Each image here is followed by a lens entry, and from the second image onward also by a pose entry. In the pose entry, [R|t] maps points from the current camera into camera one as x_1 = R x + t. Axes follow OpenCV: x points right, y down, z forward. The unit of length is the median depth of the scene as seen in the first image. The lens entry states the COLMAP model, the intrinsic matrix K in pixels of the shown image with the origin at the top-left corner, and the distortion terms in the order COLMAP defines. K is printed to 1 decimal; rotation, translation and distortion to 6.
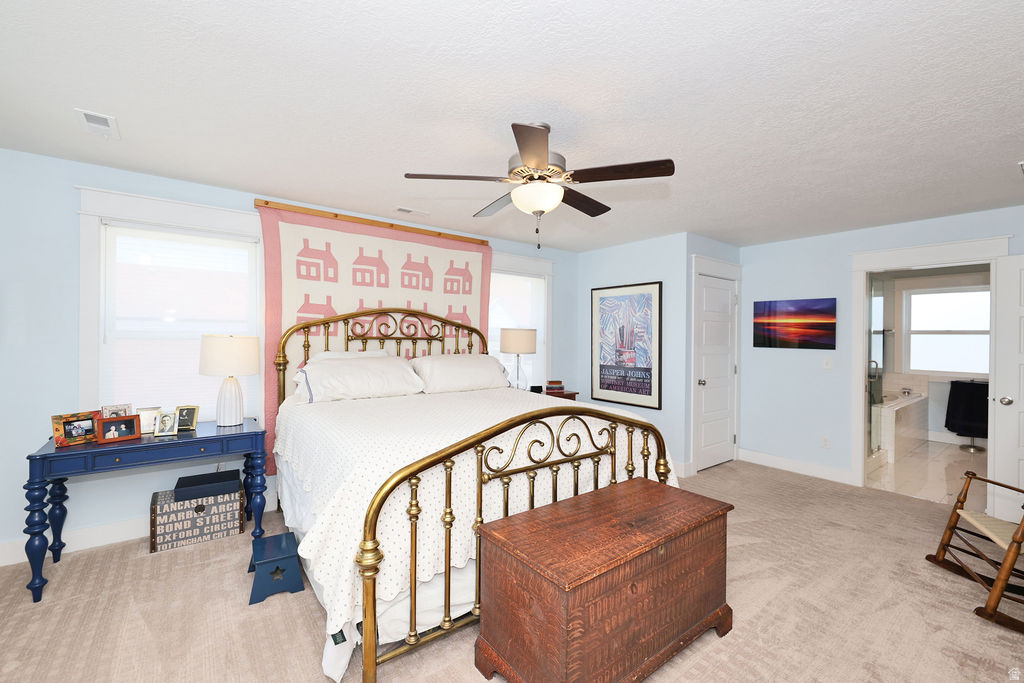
lens RADIAL K [[430.8, 0, 513.3], [0, 430.8, 337.9], [0, 0, 1]] dist [-0.003320, -0.000561]
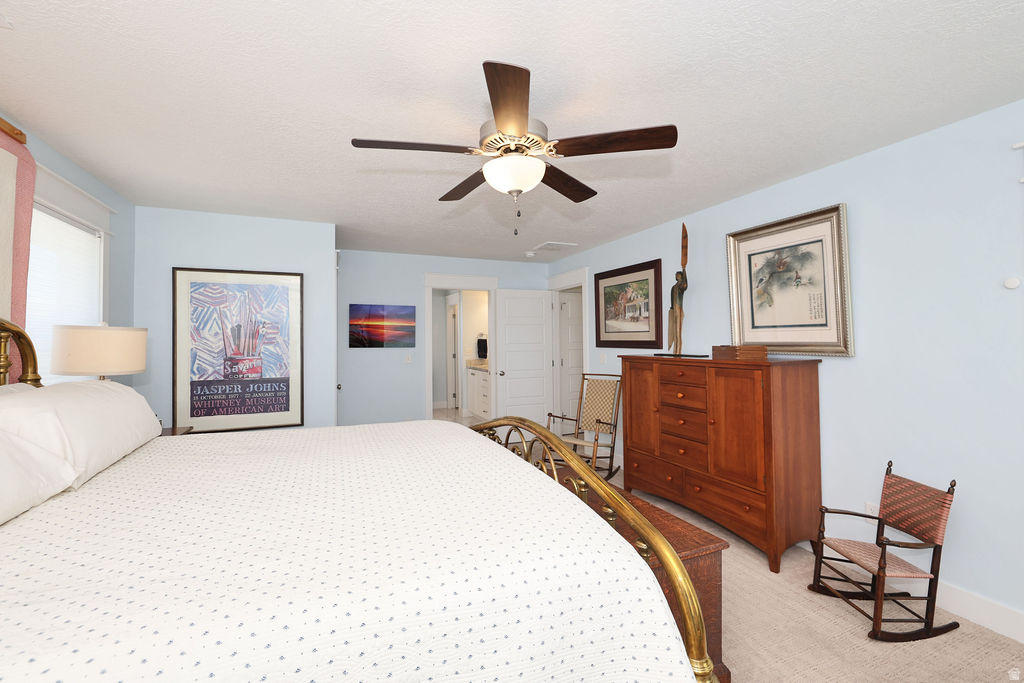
lens RADIAL K [[430.8, 0, 512.2], [0, 430.8, 340.4], [0, 0, 1]] dist [-0.003320, -0.000561]
pose [[0.253508, -0.016375, 0.967195, -0.354345], [0.007869, 0.999859, 0.014866, -0.009046], [-0.967301, 0.003842, 0.253601, 0.373394]]
